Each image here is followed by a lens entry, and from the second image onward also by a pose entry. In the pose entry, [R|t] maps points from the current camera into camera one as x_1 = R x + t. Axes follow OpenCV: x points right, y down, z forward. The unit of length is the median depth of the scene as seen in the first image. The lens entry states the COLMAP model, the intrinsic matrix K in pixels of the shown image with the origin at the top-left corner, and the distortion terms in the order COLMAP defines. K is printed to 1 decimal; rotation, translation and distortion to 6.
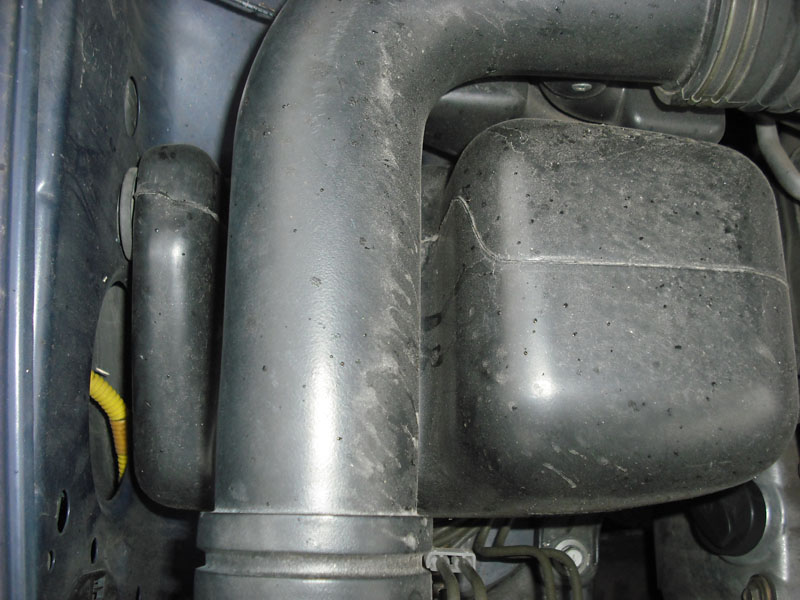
lens RADIAL K [[866.8, 0, 413.5], [0, 866.8, 302.6], [0, 0, 1]] dist [-0.162360, 0.125261]
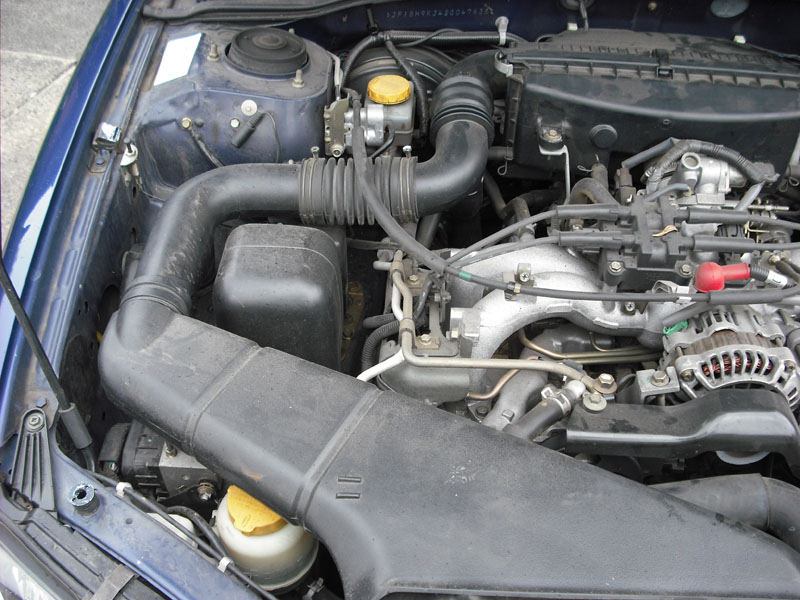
lens RADIAL K [[866.8, 0, 413.5], [0, 866.8, 302.6], [0, 0, 1]] dist [-0.162360, 0.125261]
pose [[0.996350, -0.046149, -0.071815, 1.014807], [0.000616, 0.845137, -0.534550, 1.851102], [0.085363, 0.532554, 0.842080, -1.569607]]
